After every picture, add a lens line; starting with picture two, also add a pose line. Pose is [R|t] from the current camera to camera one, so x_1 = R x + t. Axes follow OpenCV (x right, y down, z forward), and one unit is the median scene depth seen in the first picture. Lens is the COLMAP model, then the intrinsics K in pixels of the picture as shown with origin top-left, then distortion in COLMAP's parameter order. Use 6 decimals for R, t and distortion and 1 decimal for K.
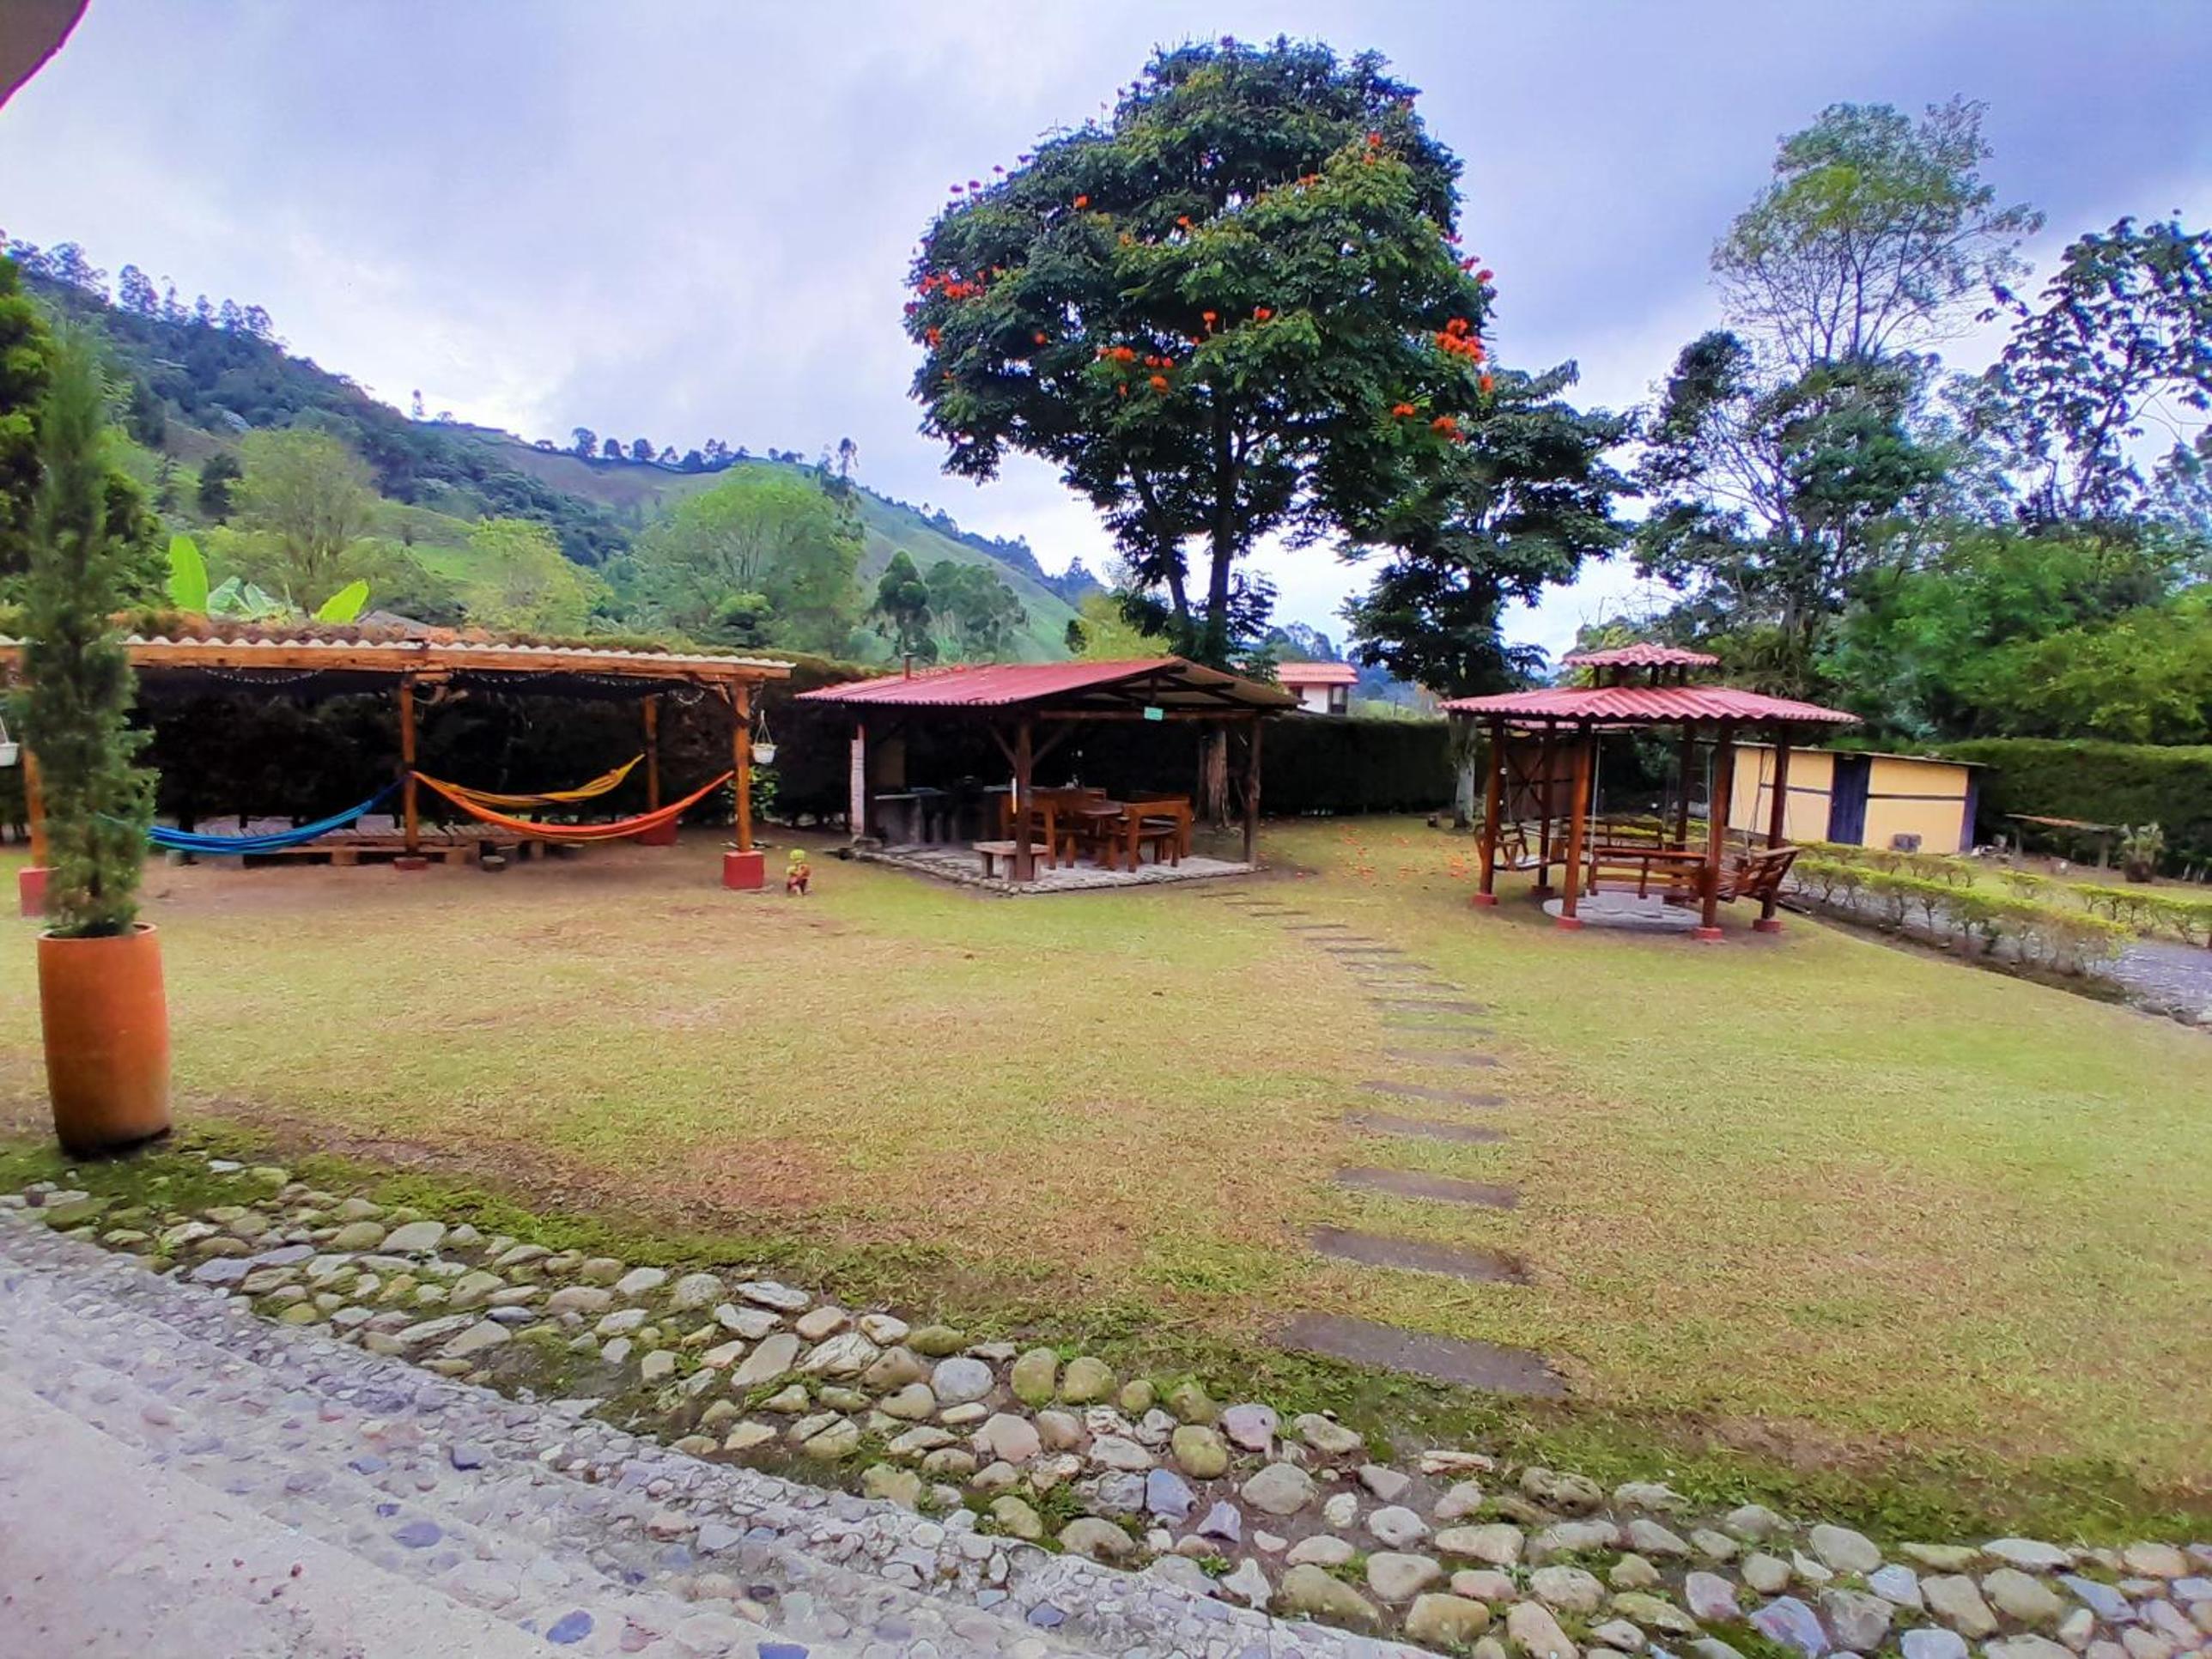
lens RADIAL K [[1106.6, 0, 1107.8], [0, 1106.6, 837.0], [0, 0, 1]] dist [-0.004838, -0.040930]
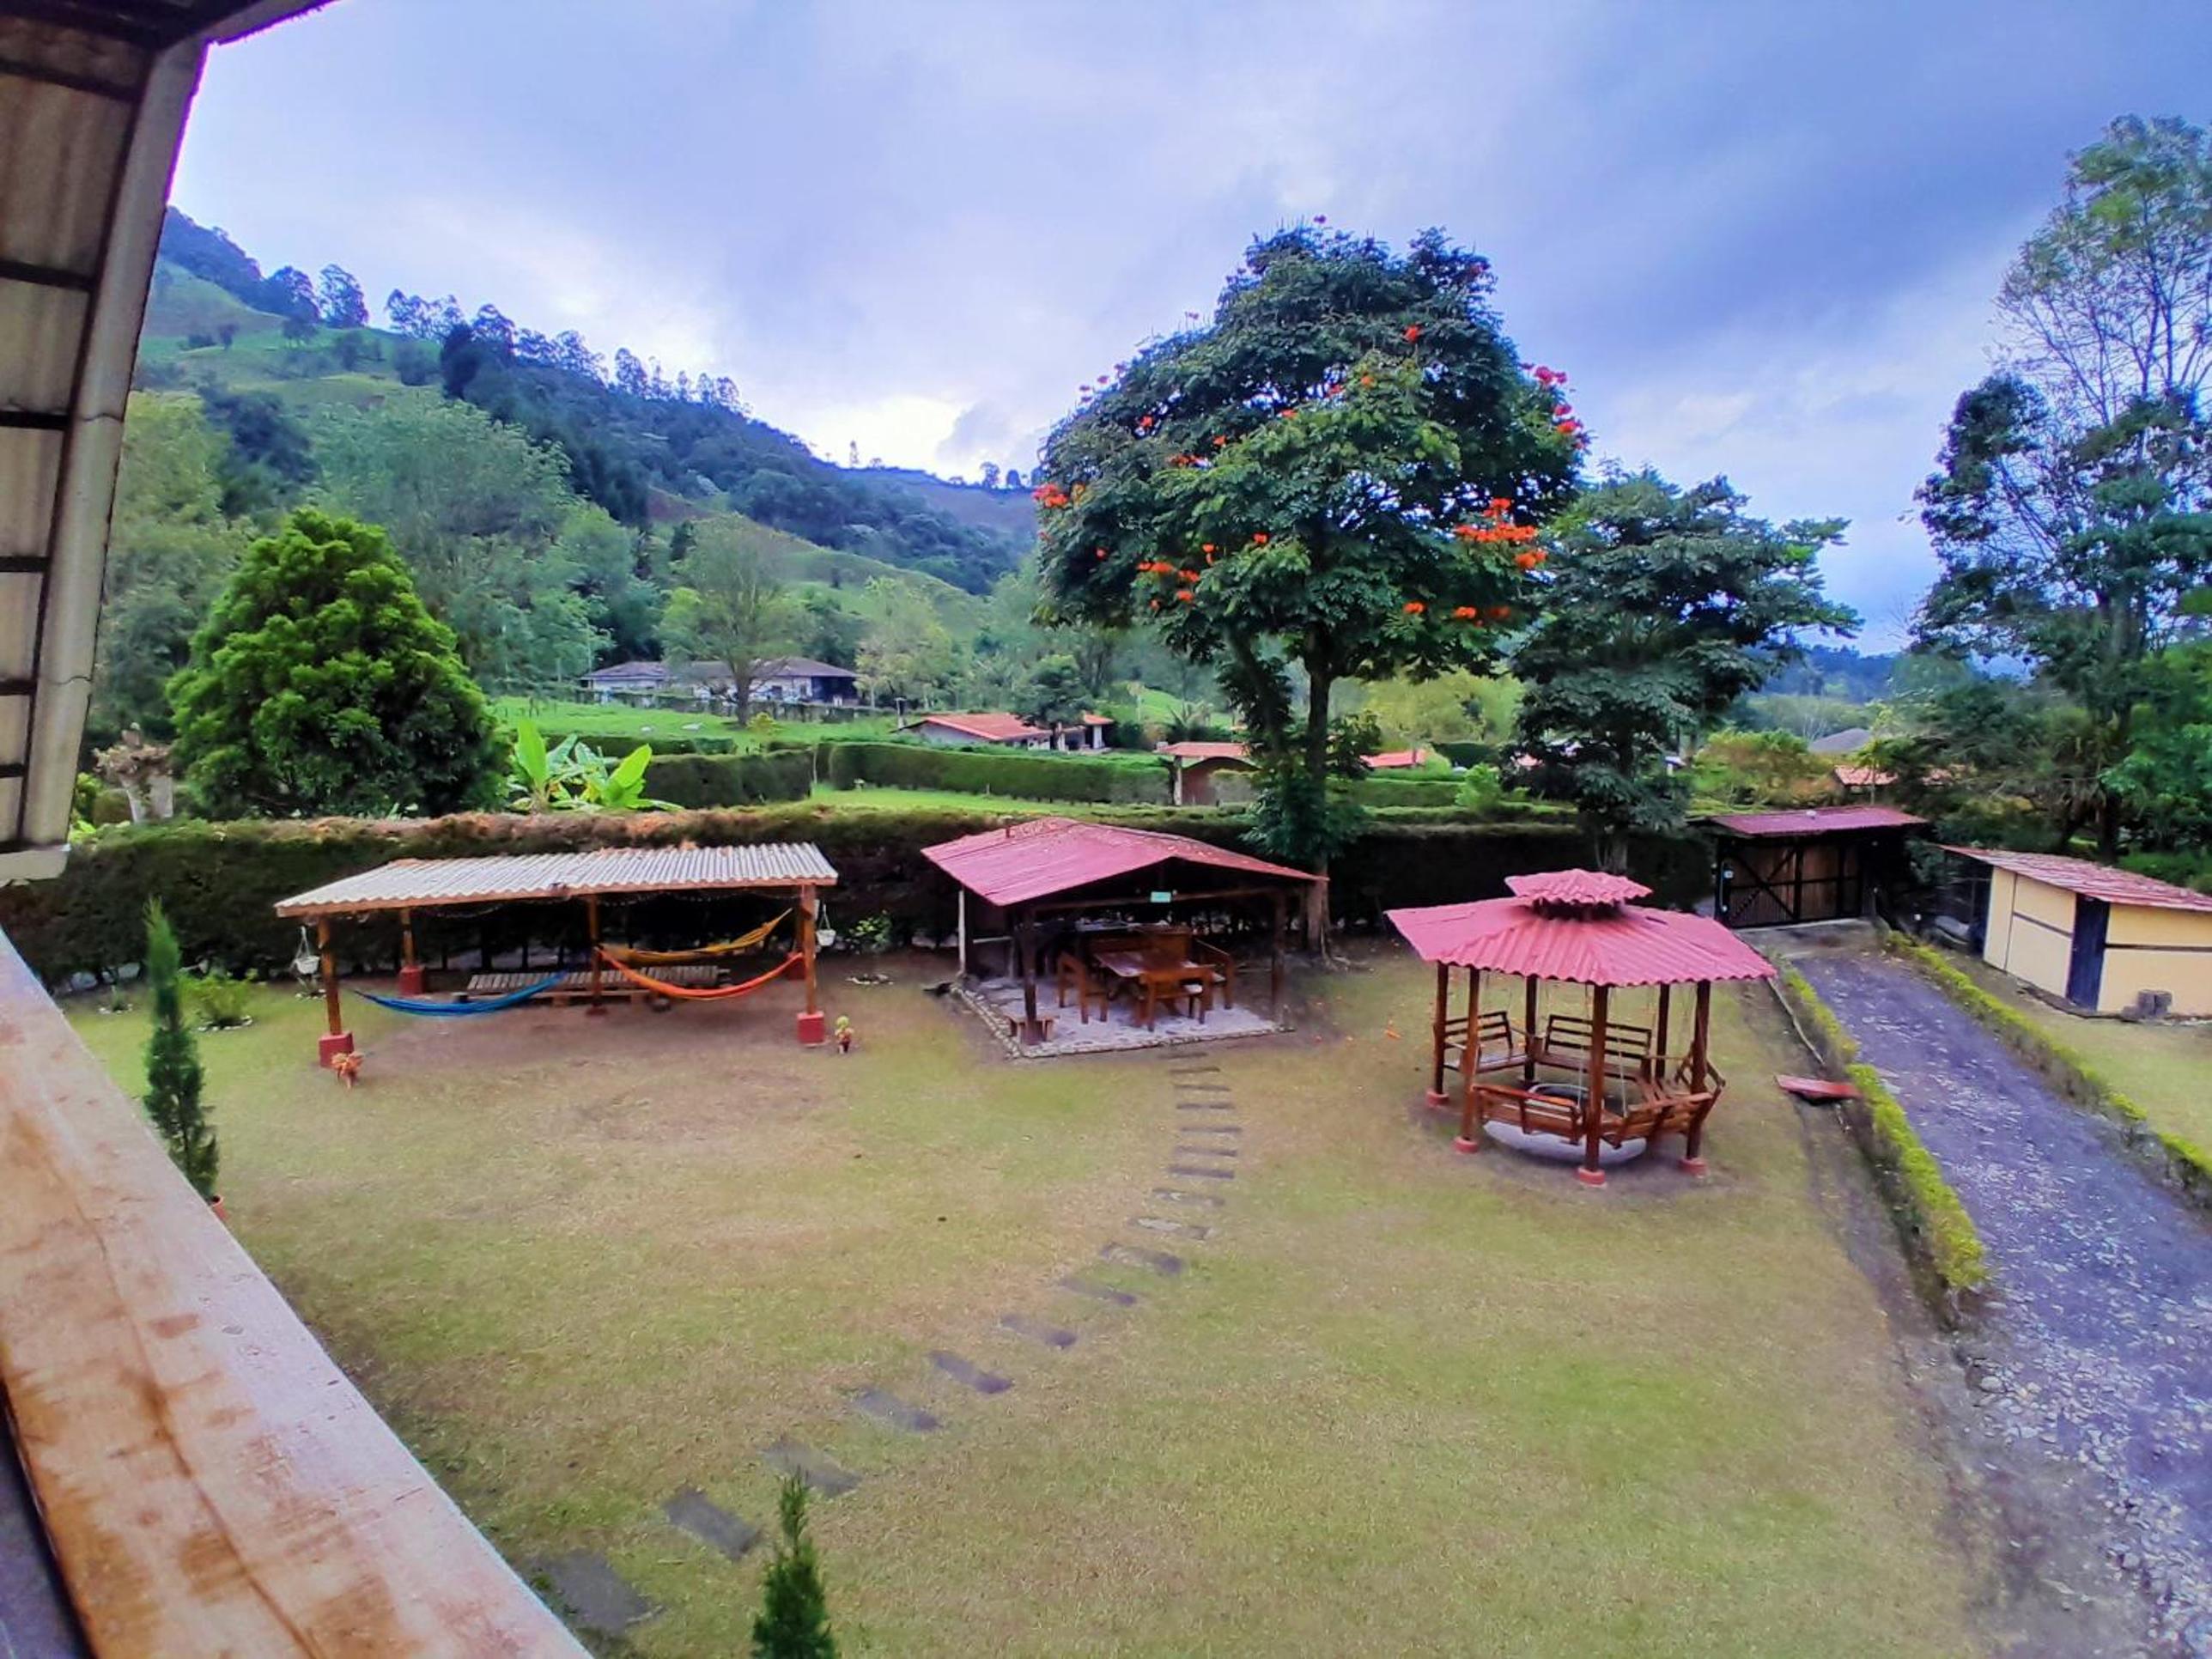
lens RADIAL K [[1106.6, 0, 1105.1], [0, 1106.6, 832.8], [0, 0, 1]] dist [-0.004838, -0.040930]
pose [[0.942683, 0.017144, -0.333248, 0.275734], [-0.018279, 0.999833, -0.000271, -0.133885], [0.333188, 0.006347, 0.942839, -0.067523]]
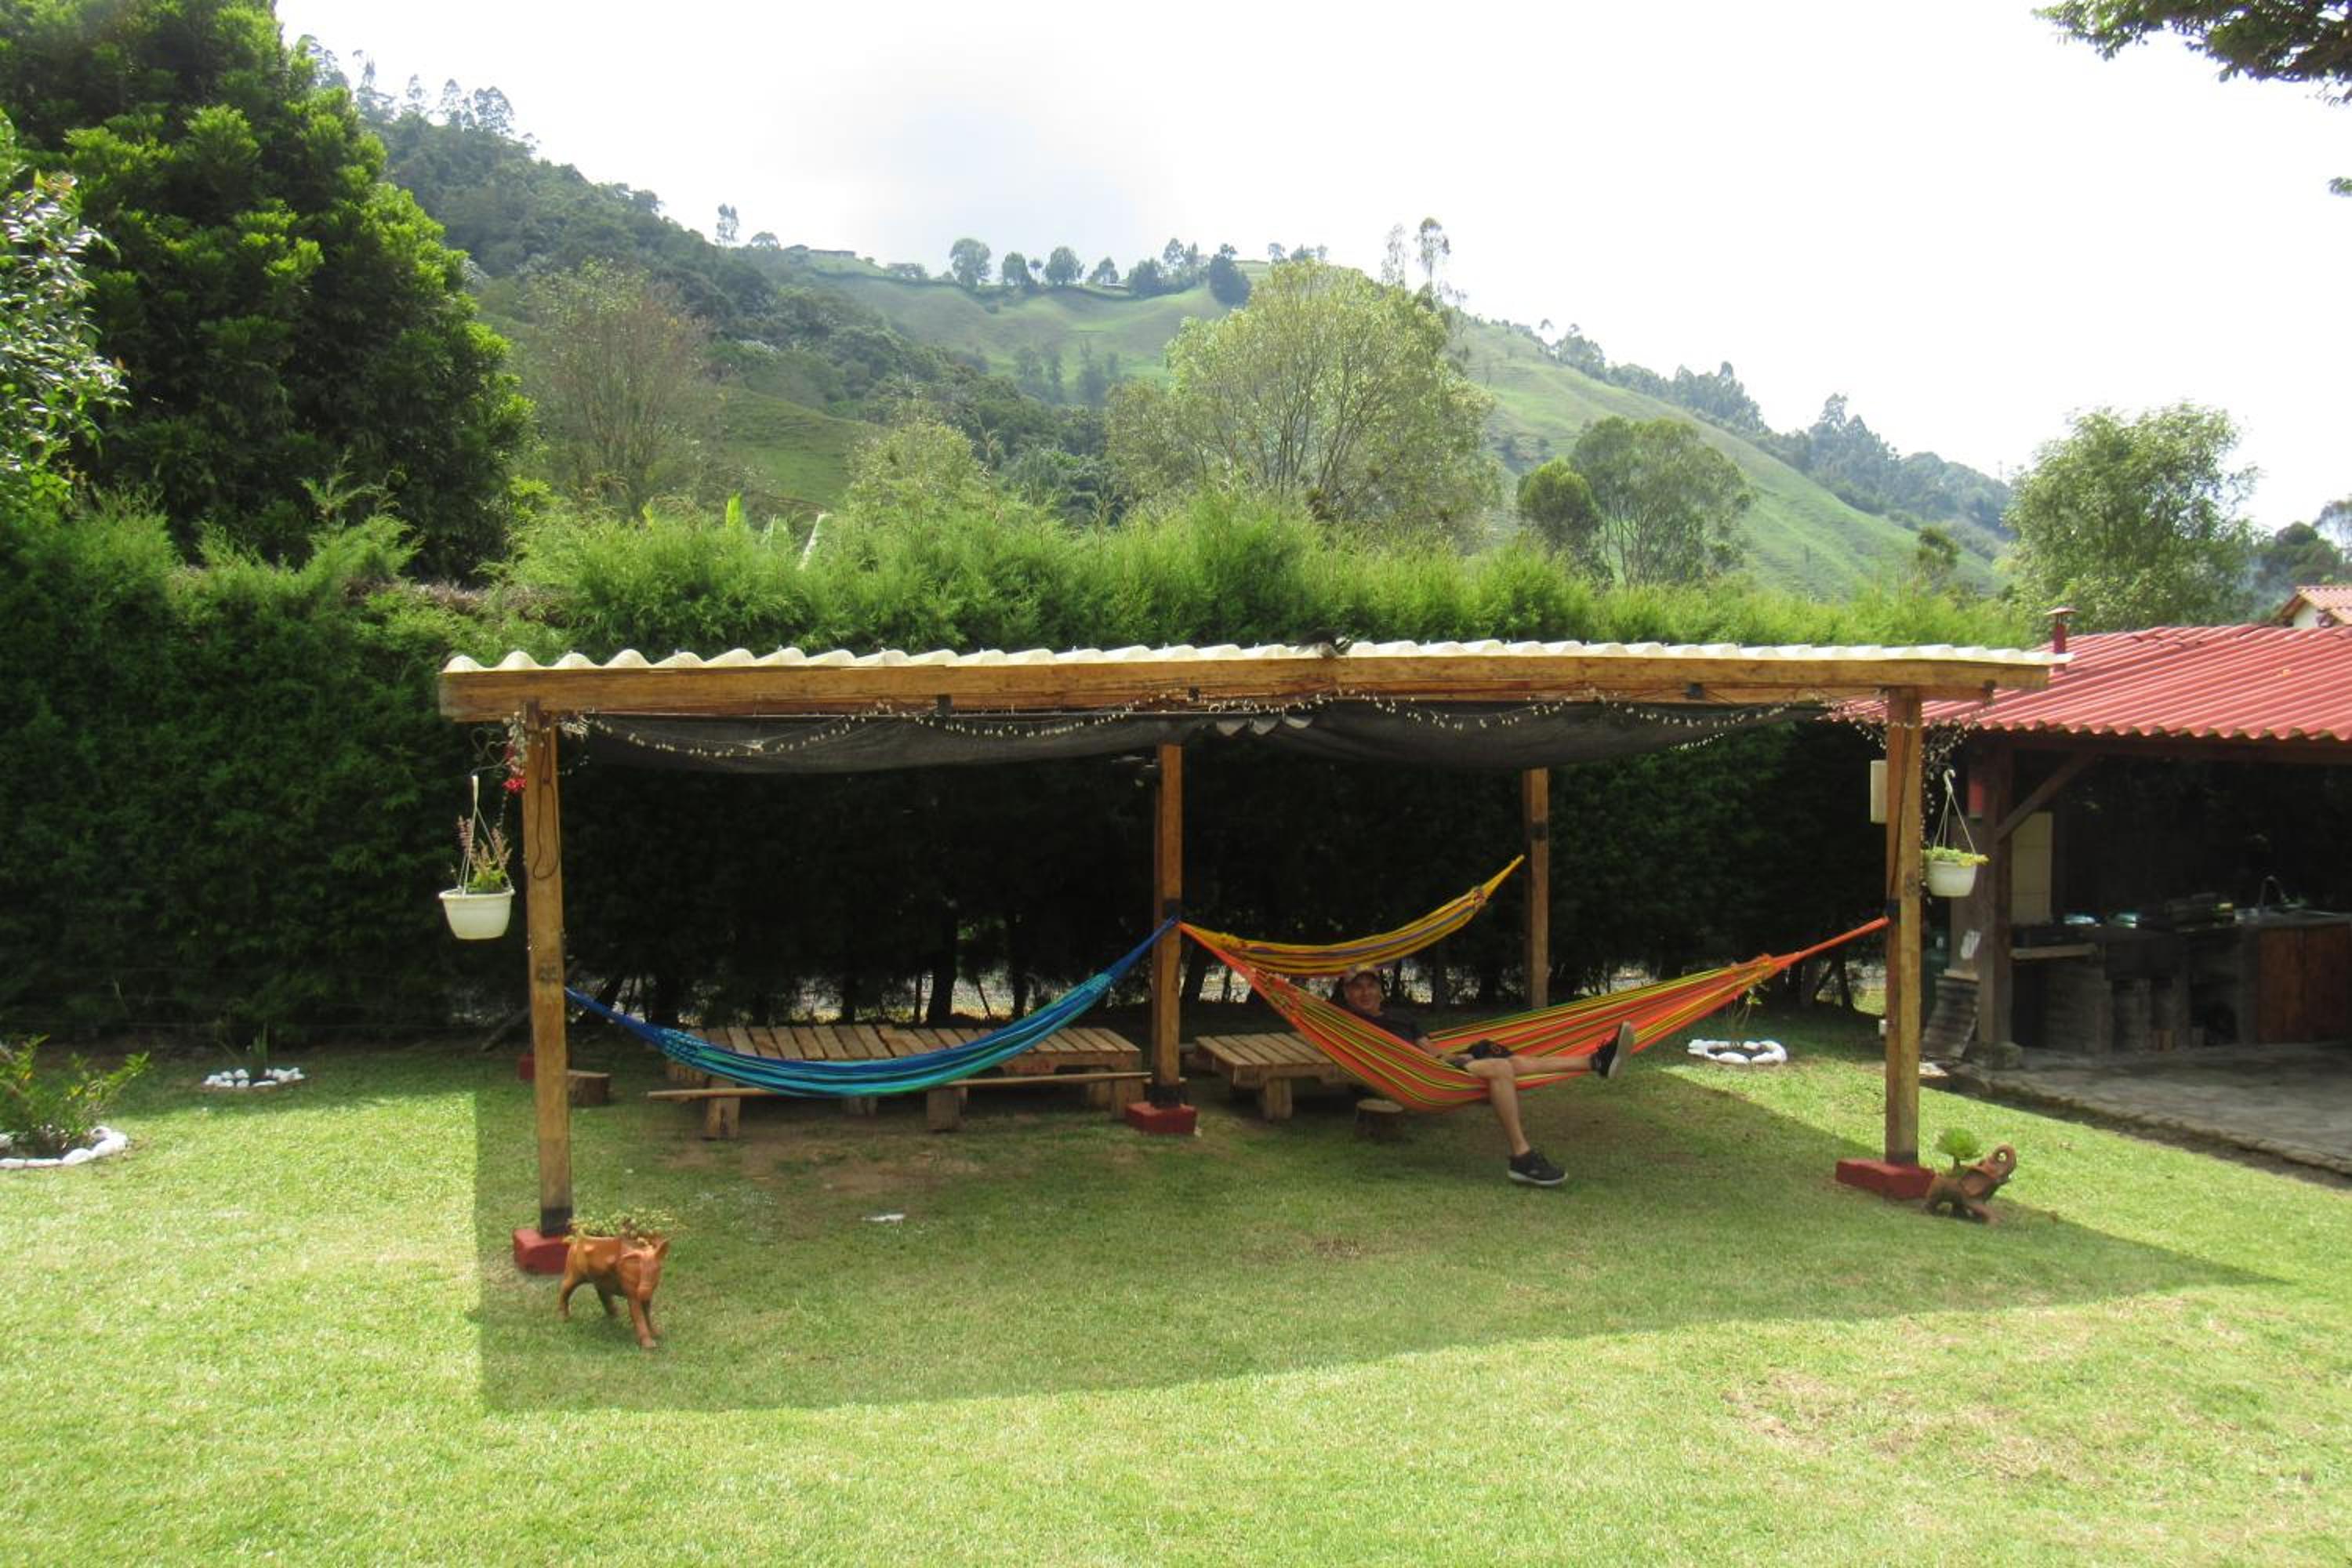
lens RADIAL K [[2050.3, 0, 1204.7], [0, 2050.3, 772.2], [0, 0, 1]] dist [-0.034830, -0.008293]
pose [[0.948711, -0.011834, -0.315922, -0.219211], [-0.011867, 0.997262, -0.072995, -0.035640], [0.315920, 0.073000, 0.945973, 0.121460]]
